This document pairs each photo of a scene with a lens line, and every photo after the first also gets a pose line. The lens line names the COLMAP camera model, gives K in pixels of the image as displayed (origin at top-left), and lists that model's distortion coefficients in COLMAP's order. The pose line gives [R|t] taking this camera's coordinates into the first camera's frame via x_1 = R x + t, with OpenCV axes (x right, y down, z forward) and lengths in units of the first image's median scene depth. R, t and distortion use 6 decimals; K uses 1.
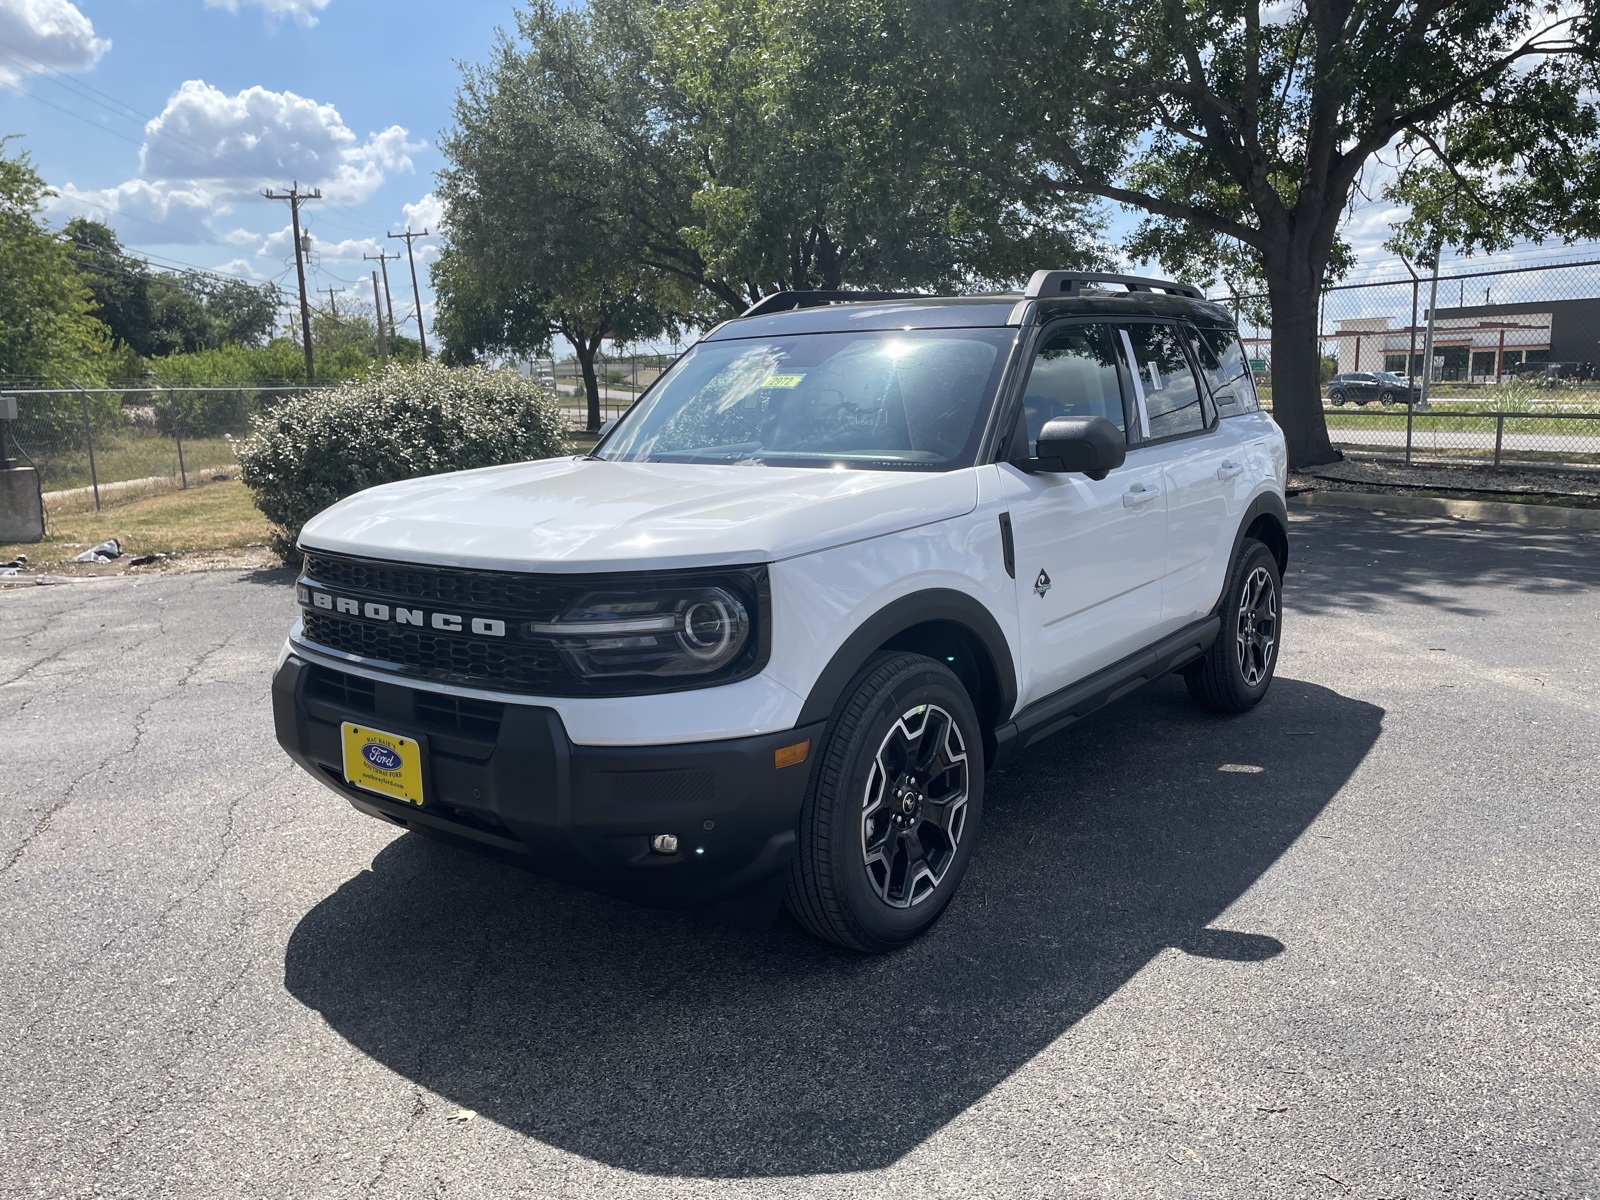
lens RADIAL K [[1301.7, 0, 800.0], [0, 1301.7, 600.0], [0, 0, 1]] dist [0.001725, 0.003445]
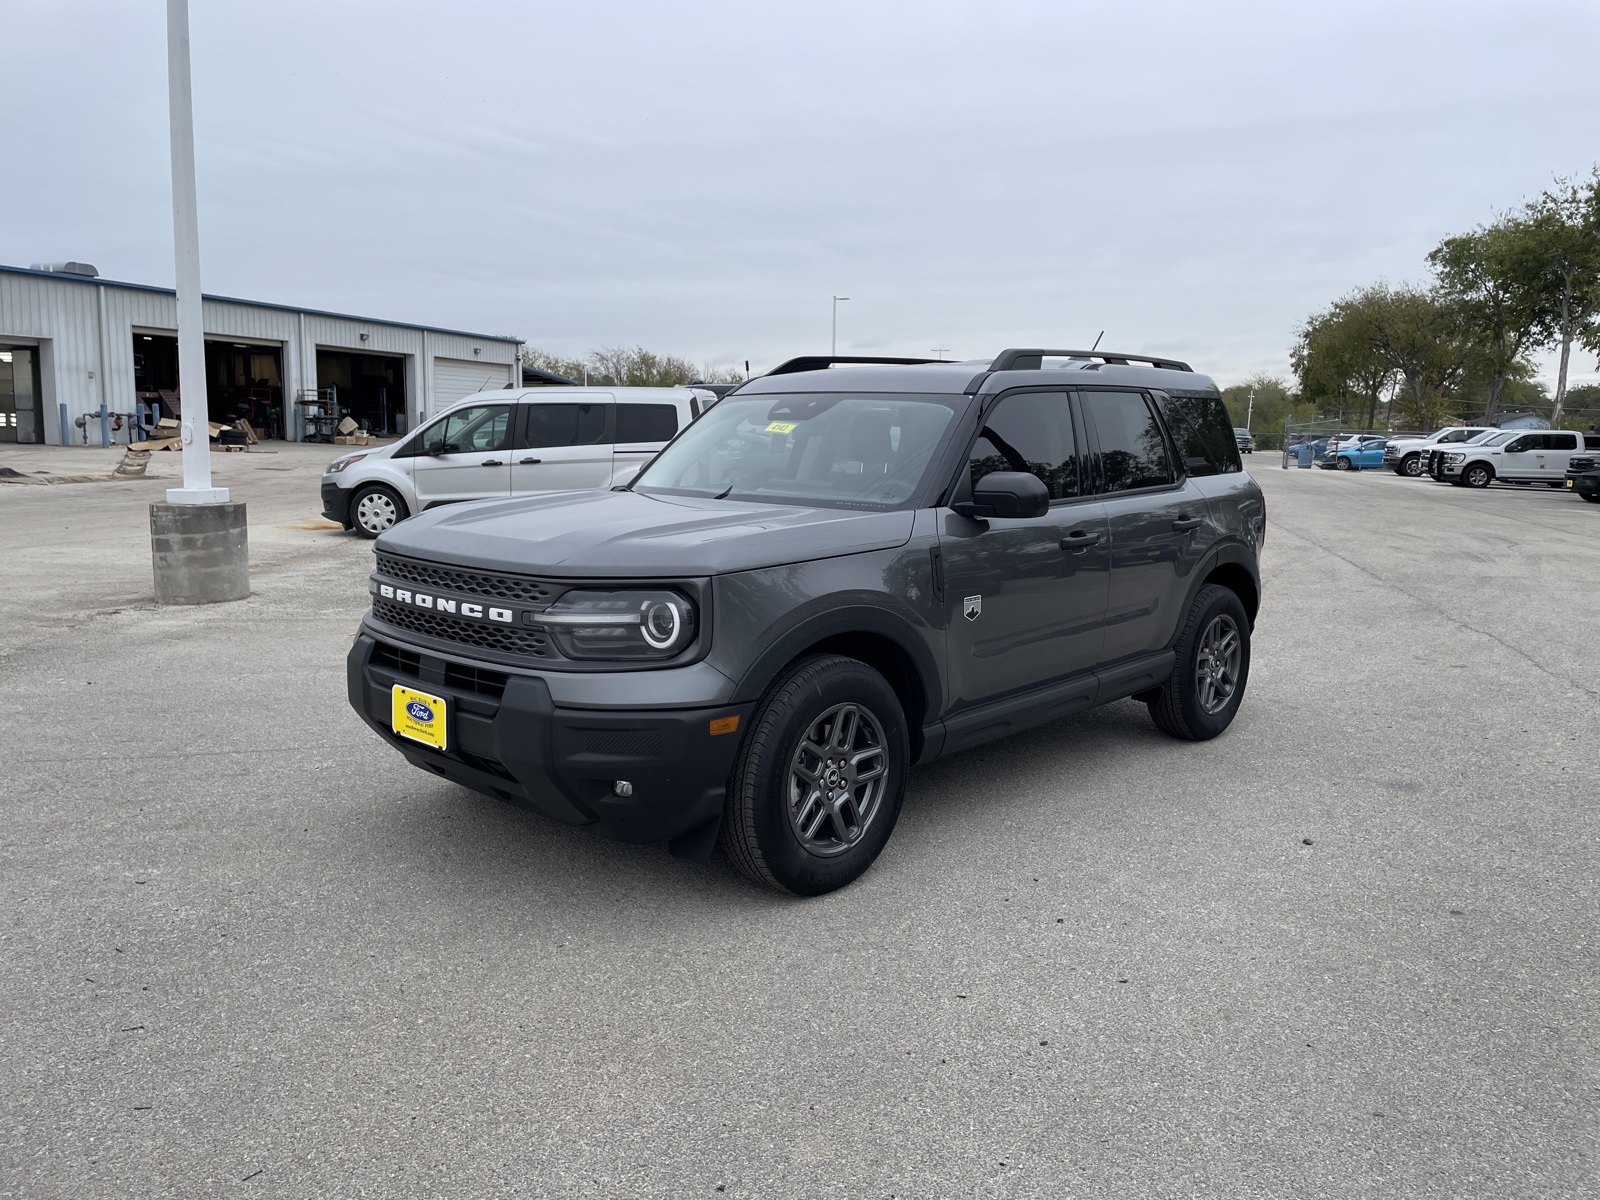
lens RADIAL K [[1291.1, 0, 800.0], [0, 1291.1, 600.0], [0, 0, 1]] dist [0.000160, -0.000532]
pose [[0.994205, 0.049405, -0.095474, 0.167137], [-0.052060, 0.998318, -0.025524, 0.021302], [0.094052, 0.030346, 0.995105, -0.239767]]
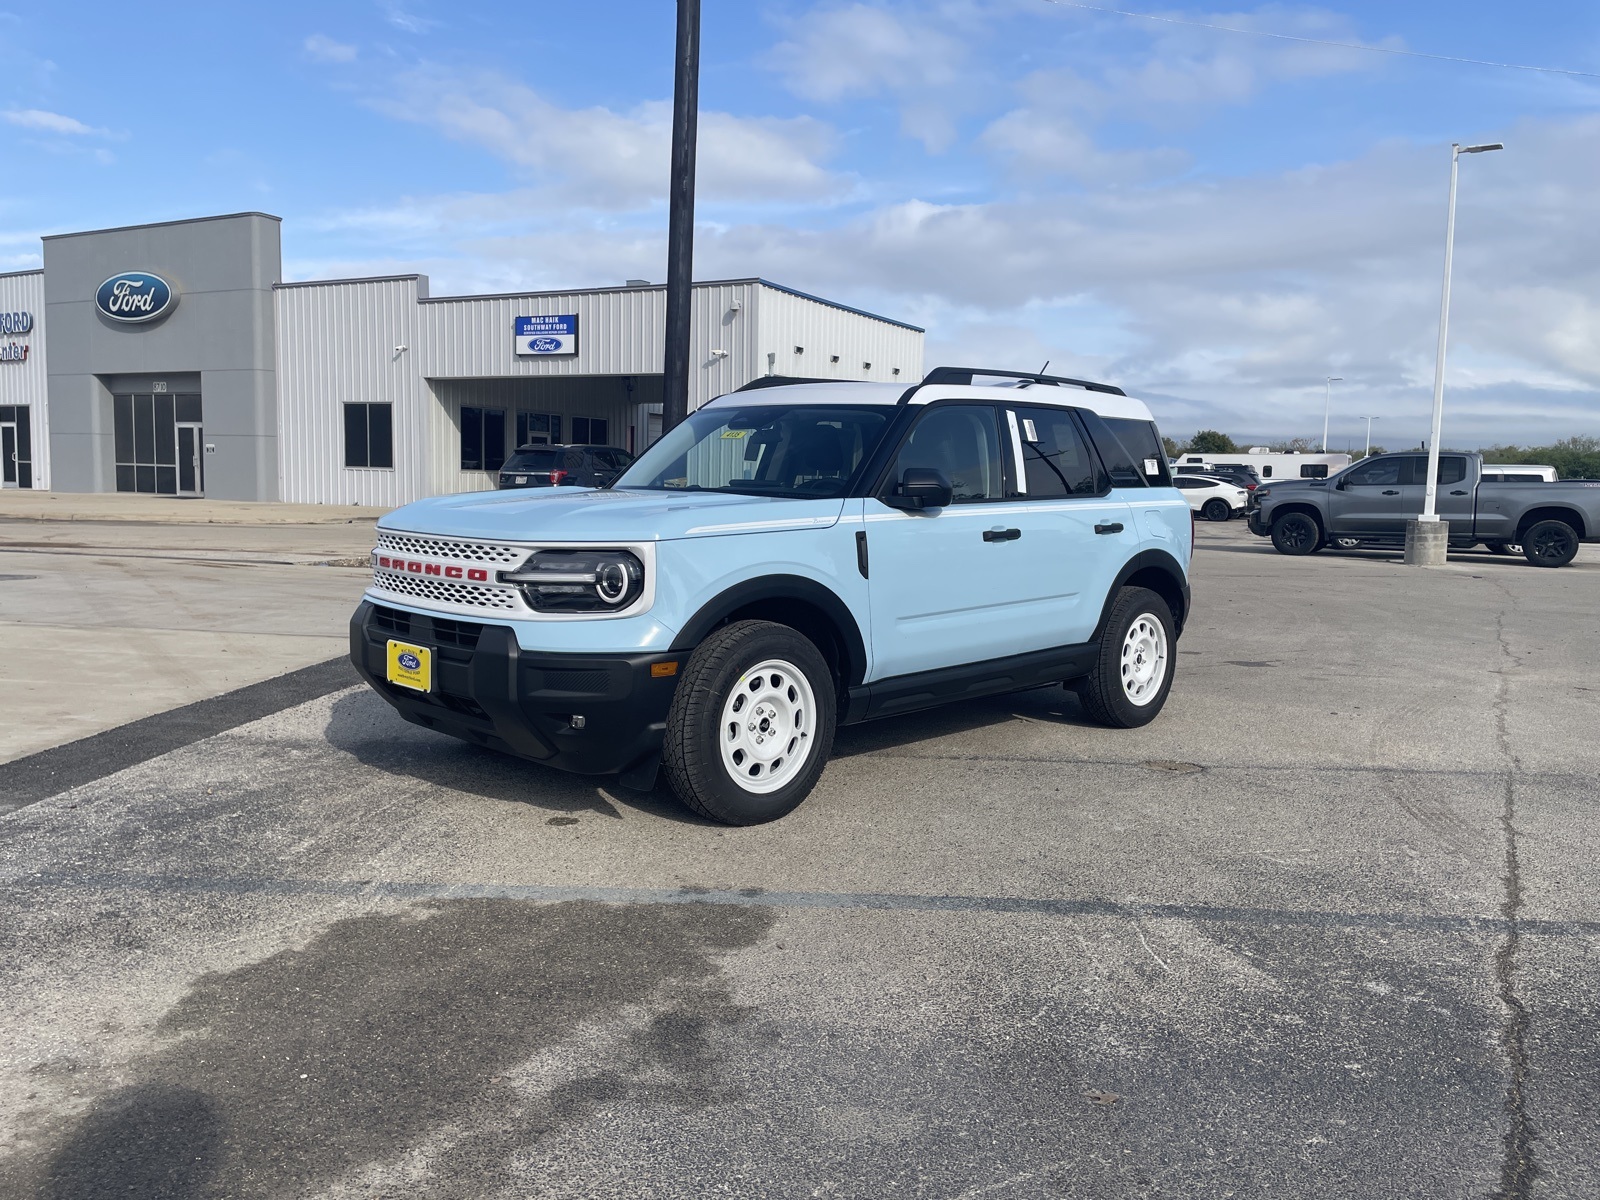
lens RADIAL K [[1291.1, 0, 800.0], [0, 1291.1, 600.0], [0, 0, 1]] dist [0.000160, -0.000532]
pose [[0.991390, 0.057780, -0.117509, 0.290198], [-0.066015, 0.995537, -0.067436, 0.116631], [0.113088, 0.074613, 0.990780, -0.422213]]
